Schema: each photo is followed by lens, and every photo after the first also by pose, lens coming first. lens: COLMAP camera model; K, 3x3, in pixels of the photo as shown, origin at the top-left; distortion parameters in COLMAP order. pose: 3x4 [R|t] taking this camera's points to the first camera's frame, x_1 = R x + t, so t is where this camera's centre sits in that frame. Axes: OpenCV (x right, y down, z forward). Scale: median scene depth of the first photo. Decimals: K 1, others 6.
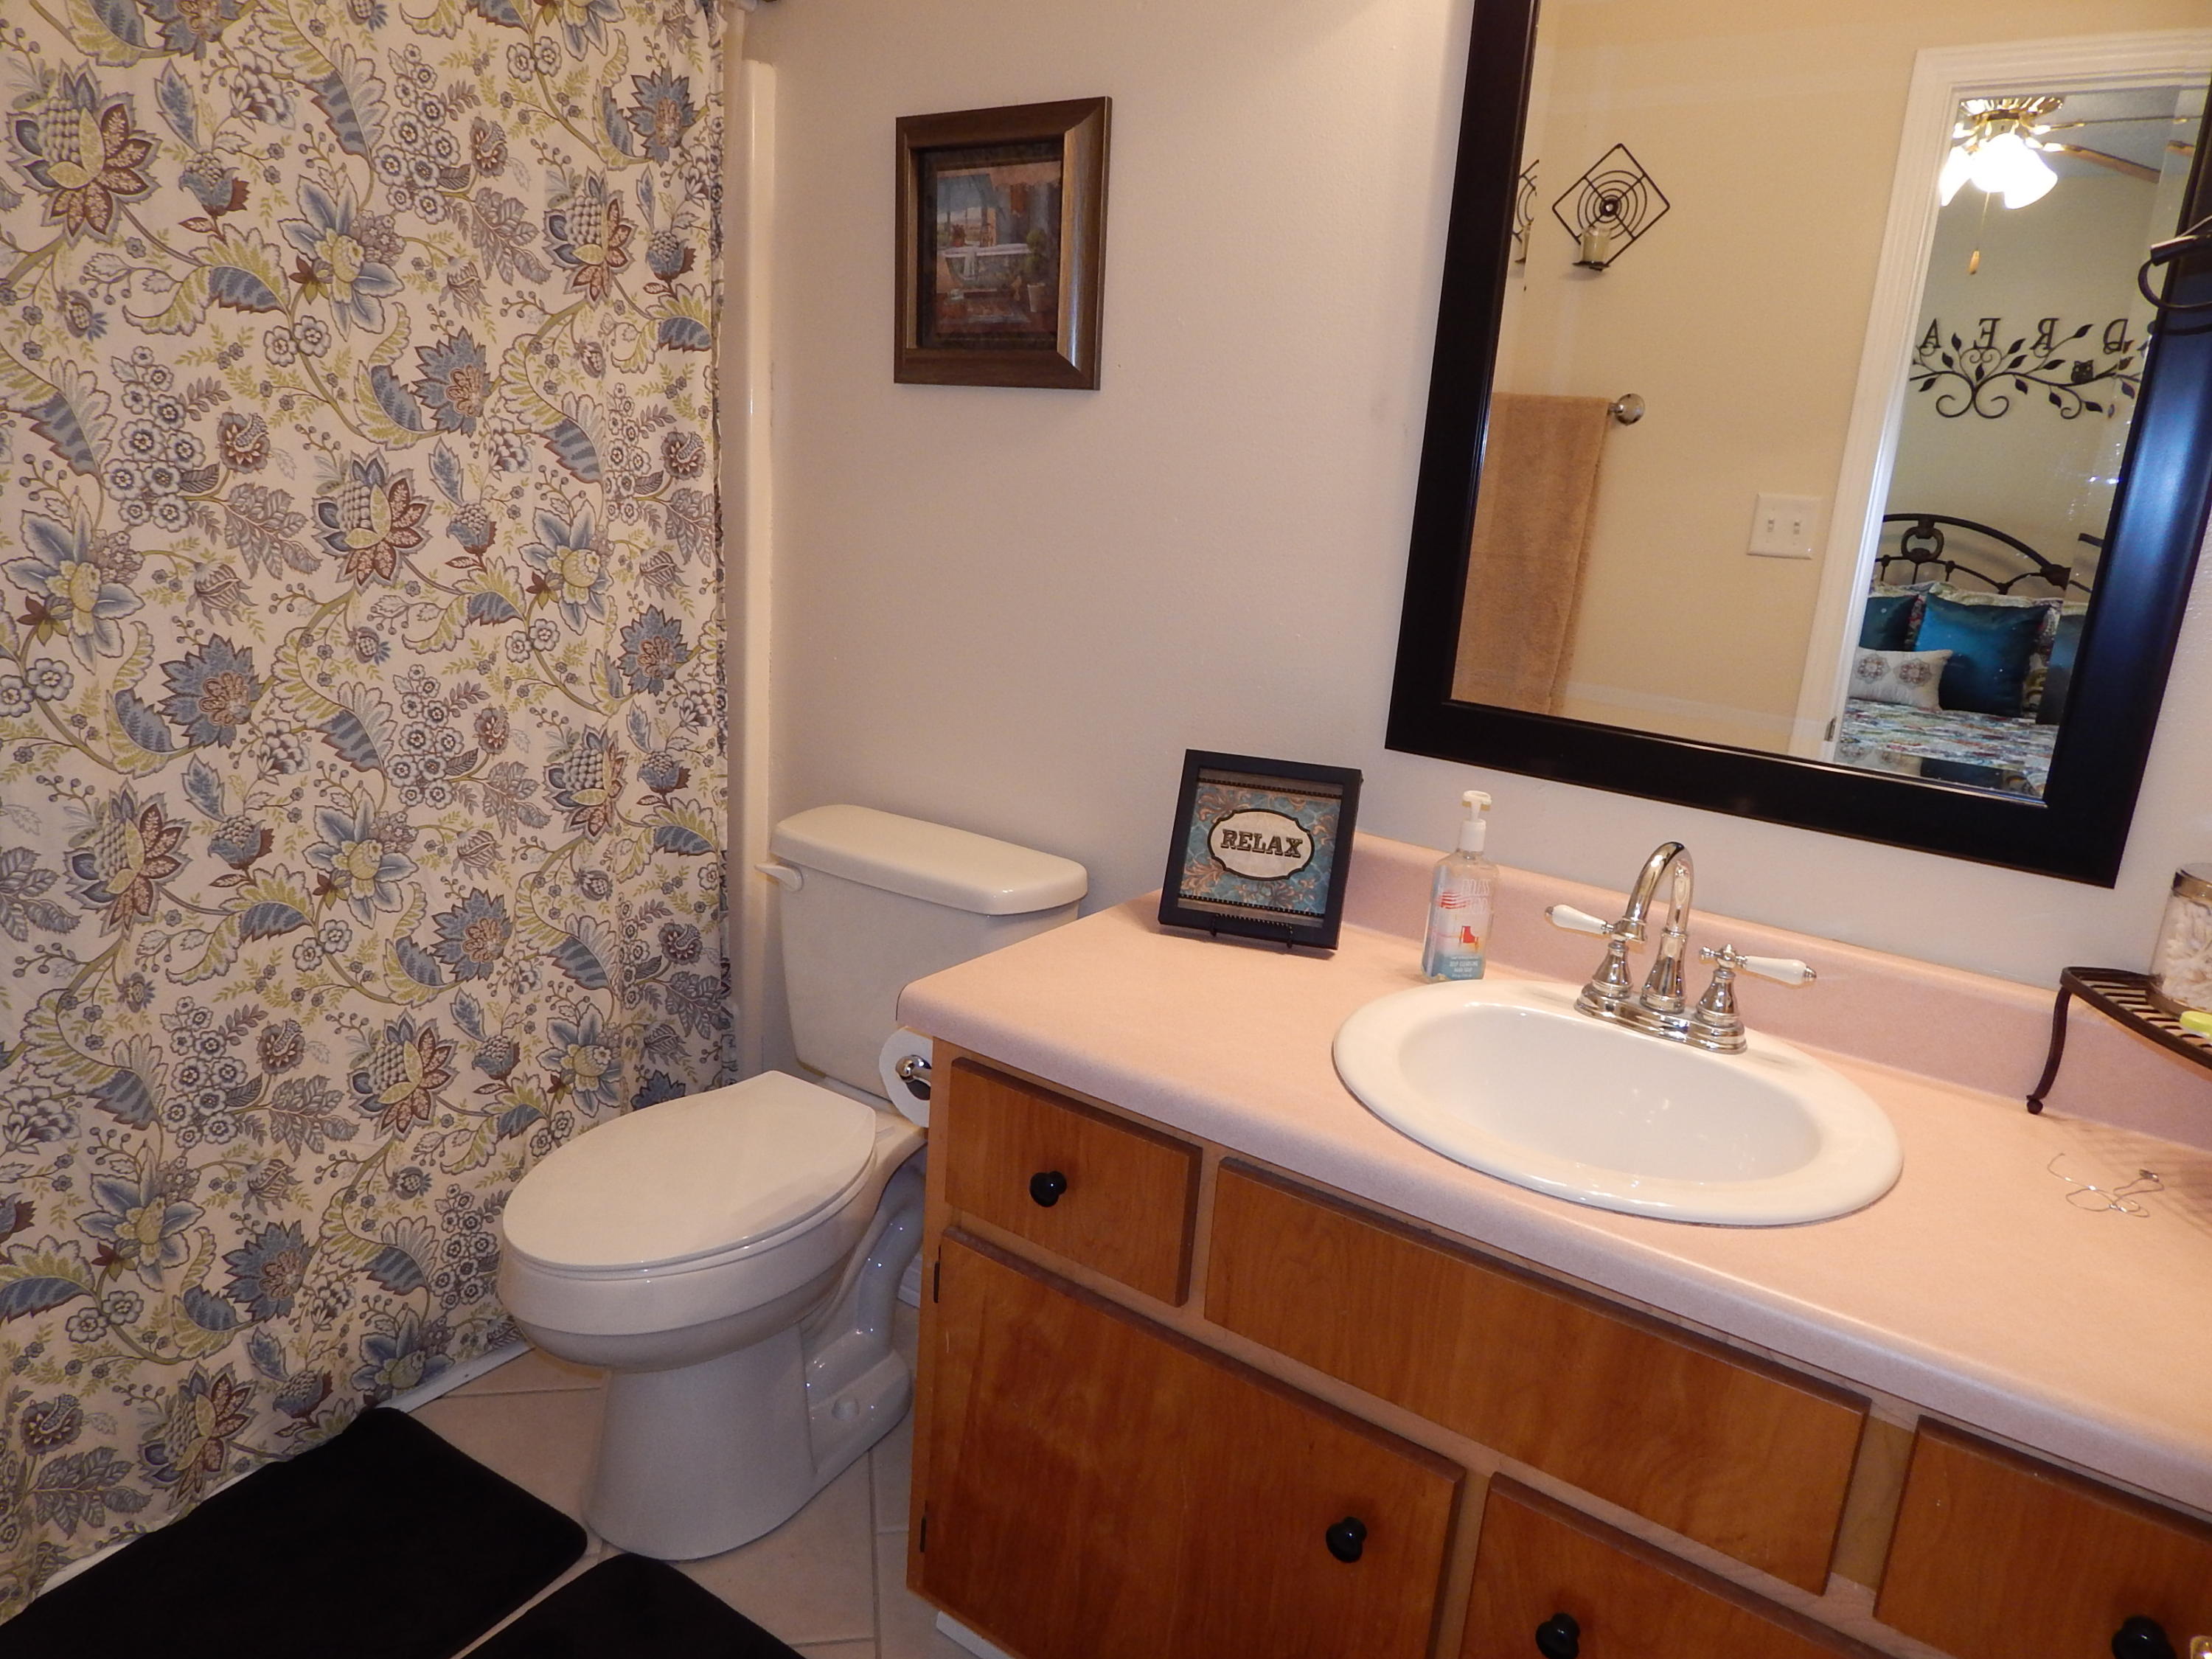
lens RADIAL K [[1459.3, 0, 1115.5], [0, 1459.3, 826.5], [0, 0, 1]] dist [0.014870, -0.014012]
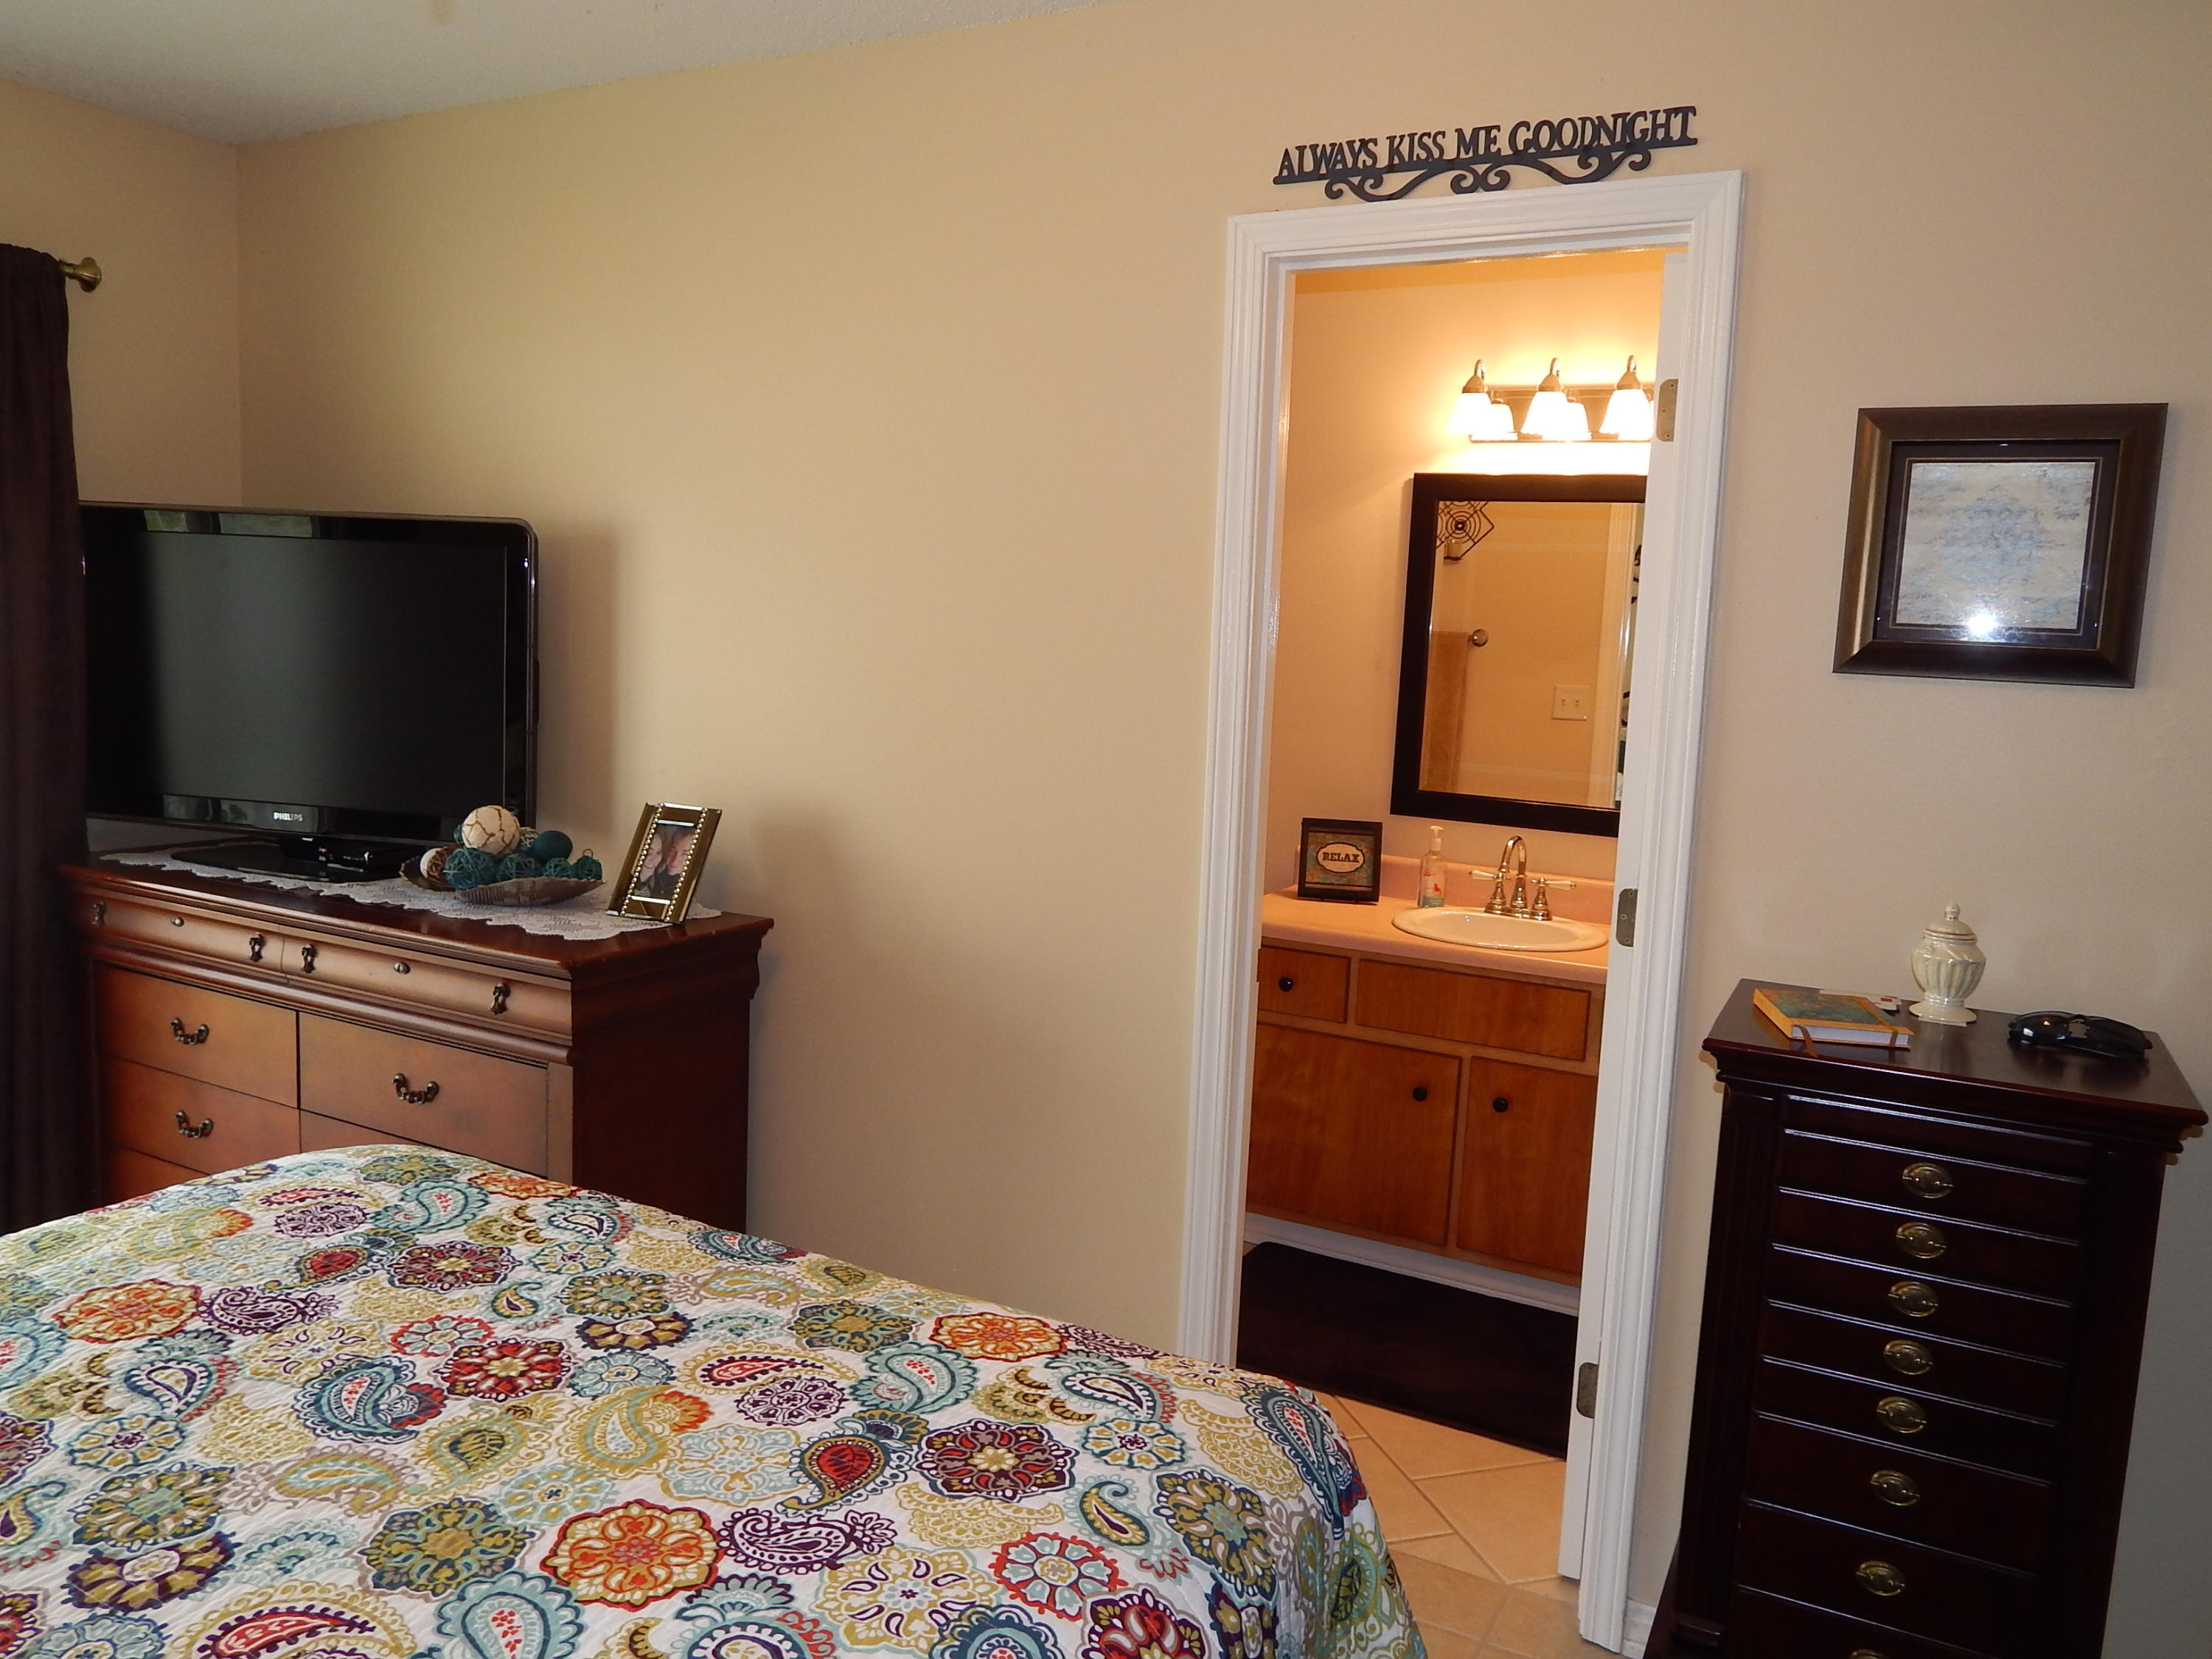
lens RADIAL K [[1596.3, 0, 1106.0], [0, 1596.3, 829.5], [0, 0, 1]] dist [0.008962, 0.007842]
pose [[0.993352, -0.044588, 0.106127, -0.464505], [0.056738, 0.991816, -0.114373, 0.206156], [-0.100159, 0.119634, 0.987753, -1.247403]]
